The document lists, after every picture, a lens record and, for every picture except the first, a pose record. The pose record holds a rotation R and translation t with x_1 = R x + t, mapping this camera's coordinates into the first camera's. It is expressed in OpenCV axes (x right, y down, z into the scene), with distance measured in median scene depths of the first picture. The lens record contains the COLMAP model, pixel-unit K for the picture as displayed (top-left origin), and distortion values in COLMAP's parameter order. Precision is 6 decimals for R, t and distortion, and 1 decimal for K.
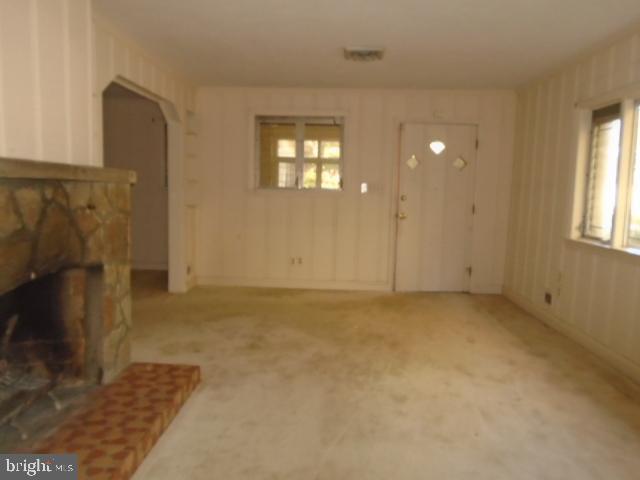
lens RADIAL K [[493.9, 0, 319.7], [0, 493.9, 241.4], [0, 0, 1]] dist [-0.009399, -0.004718]
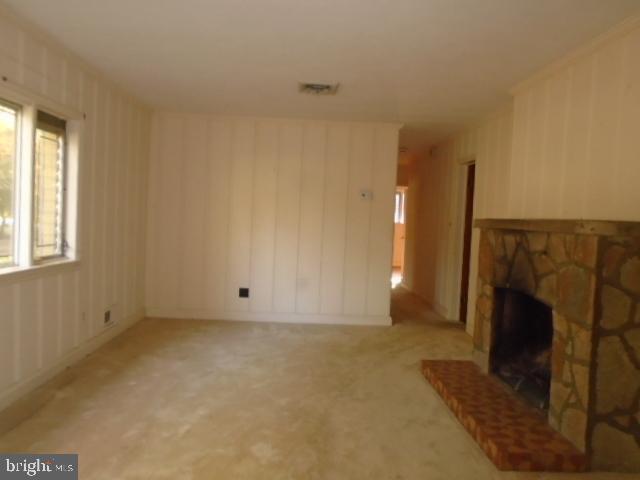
lens RADIAL K [[493.9, 0, 319.9], [0, 493.9, 239.3], [0, 0, 1]] dist [-0.009399, -0.004718]
pose [[-0.994251, -0.070657, -0.080451, 0.185115], [-0.081604, 0.986481, 0.142112, -0.236375], [0.069322, 0.147860, -0.986576, 2.208972]]
